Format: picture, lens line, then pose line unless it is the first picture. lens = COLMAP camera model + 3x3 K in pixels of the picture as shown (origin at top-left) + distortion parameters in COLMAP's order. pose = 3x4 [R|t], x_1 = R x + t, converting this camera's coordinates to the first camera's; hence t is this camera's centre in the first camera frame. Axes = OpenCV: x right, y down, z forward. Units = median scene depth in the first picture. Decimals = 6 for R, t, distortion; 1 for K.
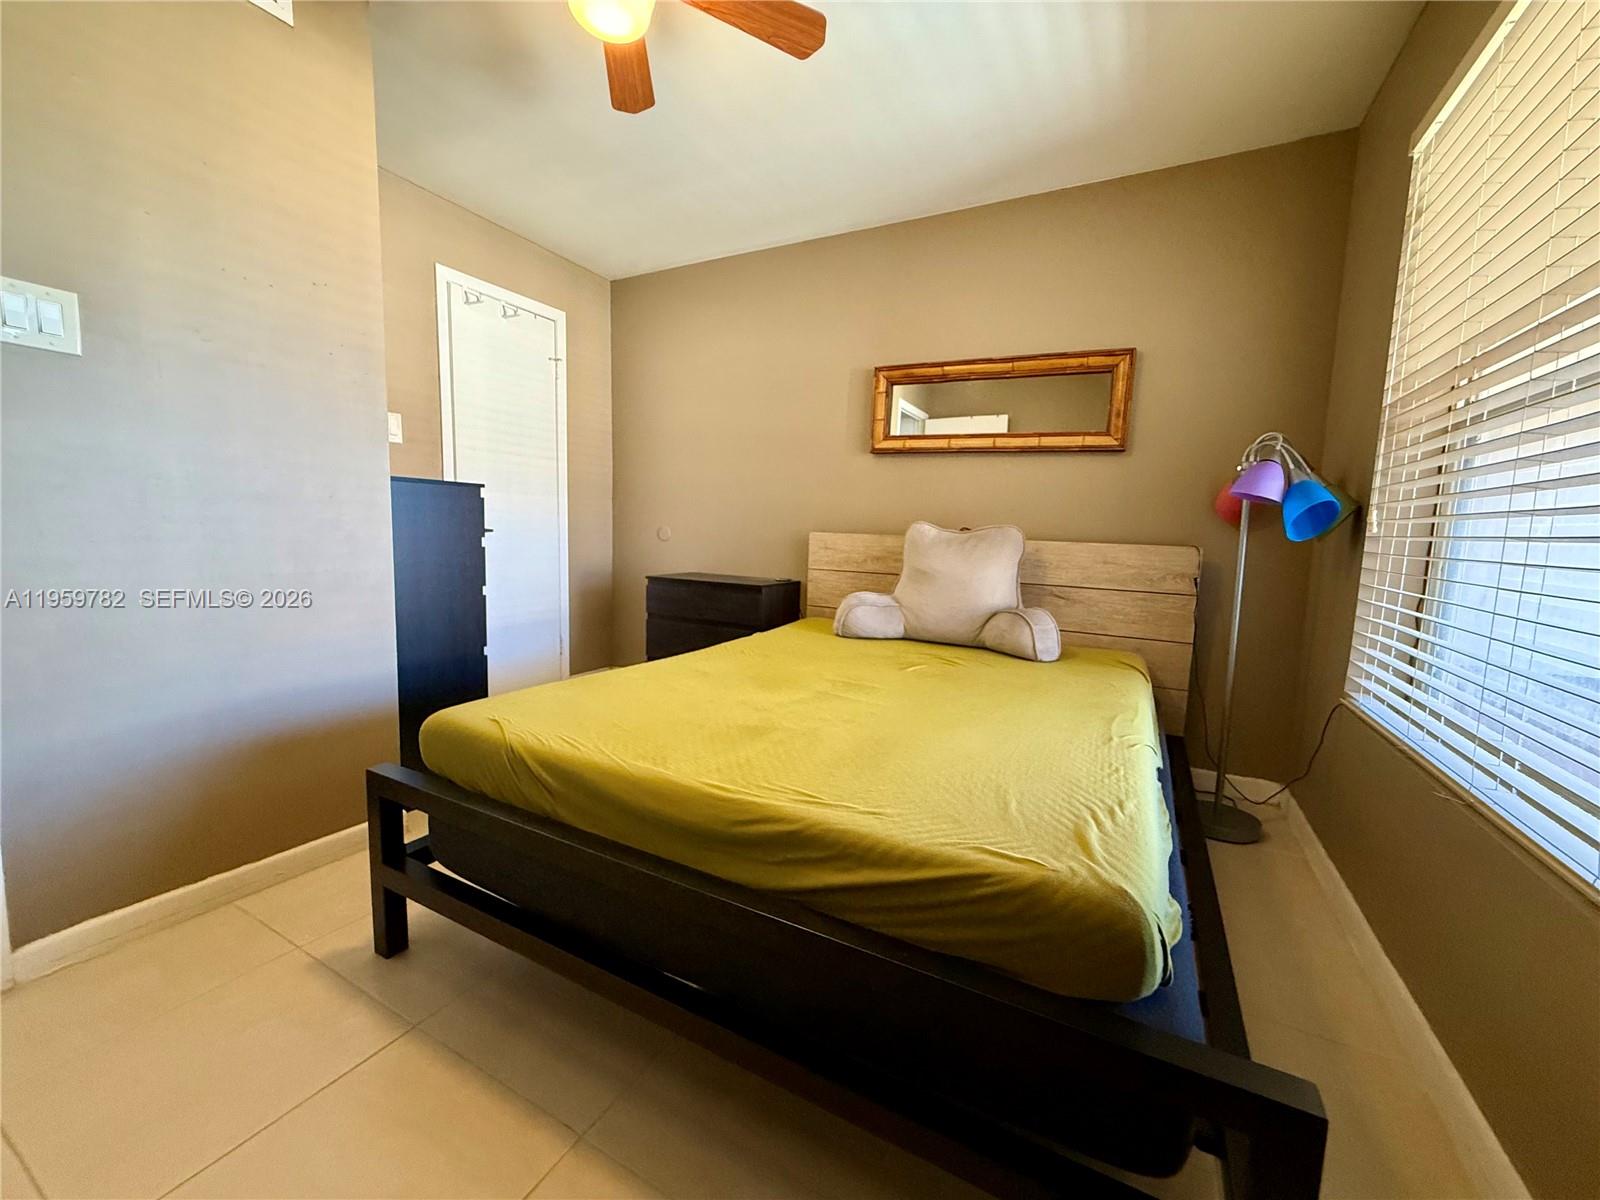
lens RADIAL K [[633.5, 0, 800.0], [0, 633.5, 600.0], [0, 0, 1]] dist [-0.000437, -0.000031]
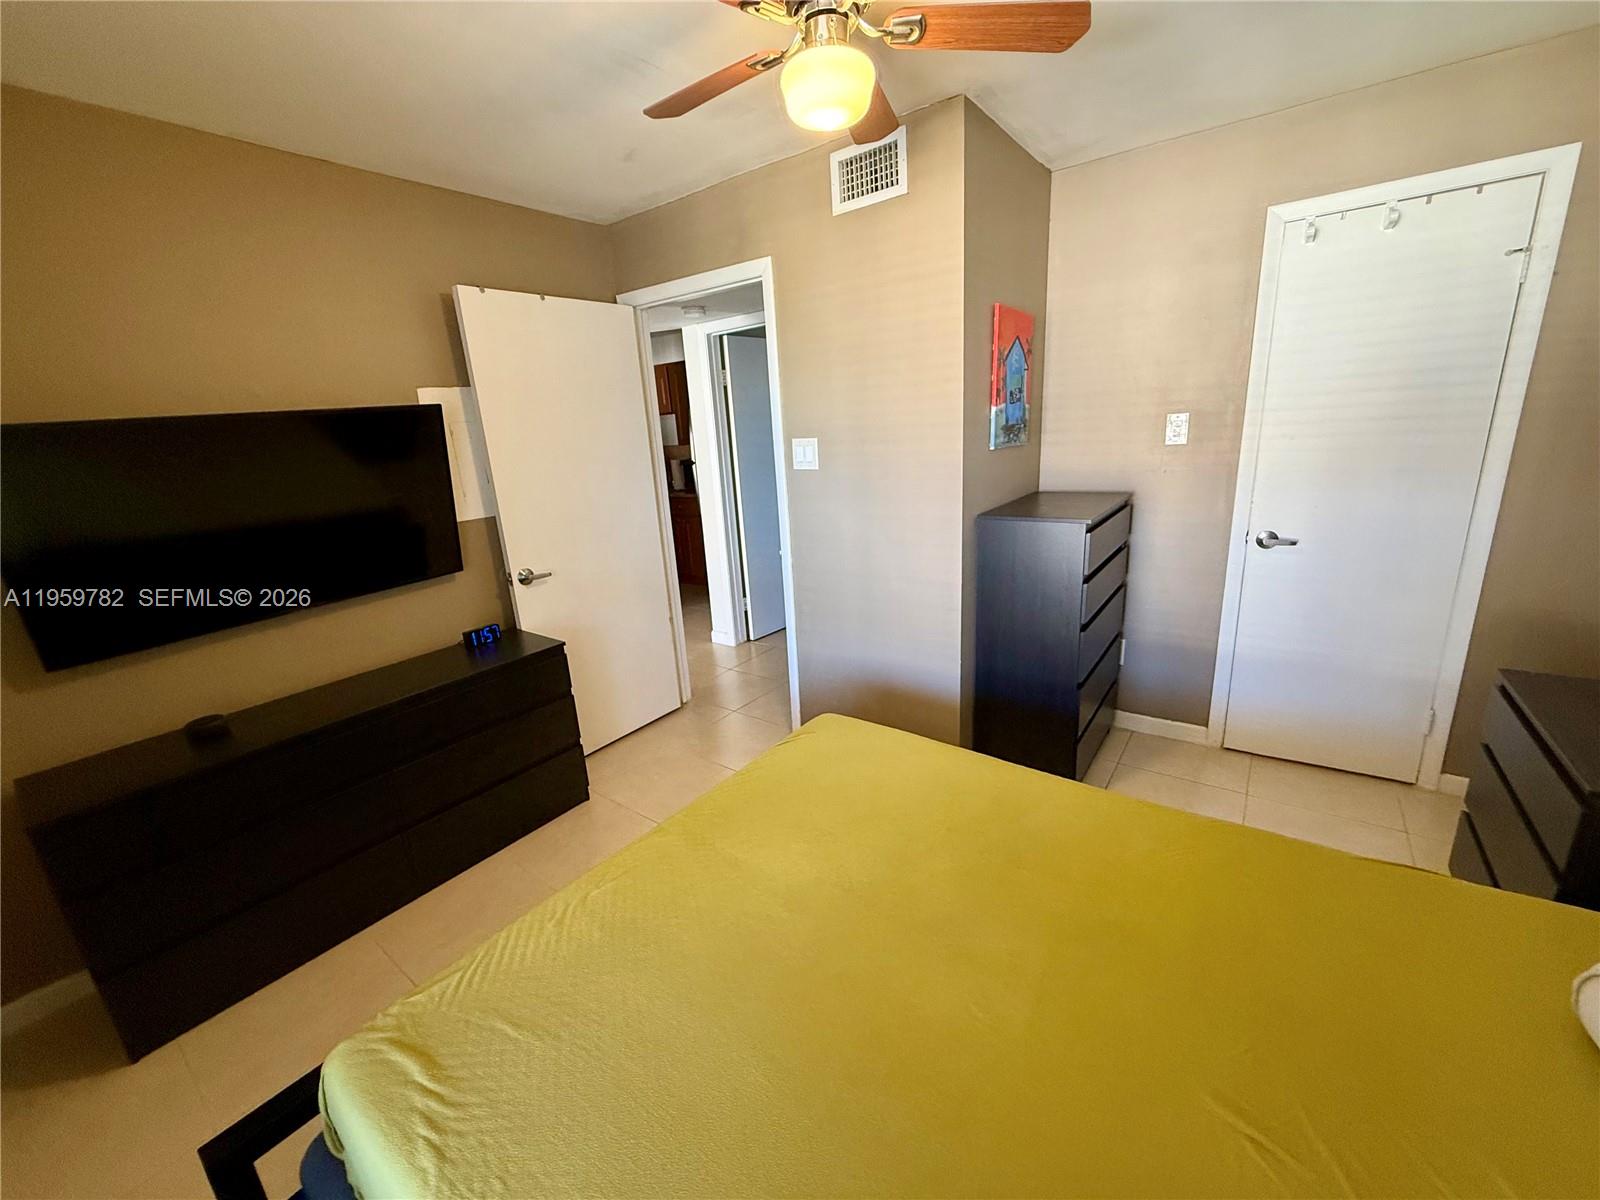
lens RADIAL K [[633.5, 0, 800.0], [0, 633.5, 600.0], [0, 0, 1]] dist [-0.000437, -0.000031]
pose [[-0.150846, 0.246826, -0.957247, 0.407704], [-0.053778, 0.964845, 0.257259, -0.236099], [0.987093, 0.090285, -0.132269, 0.587710]]
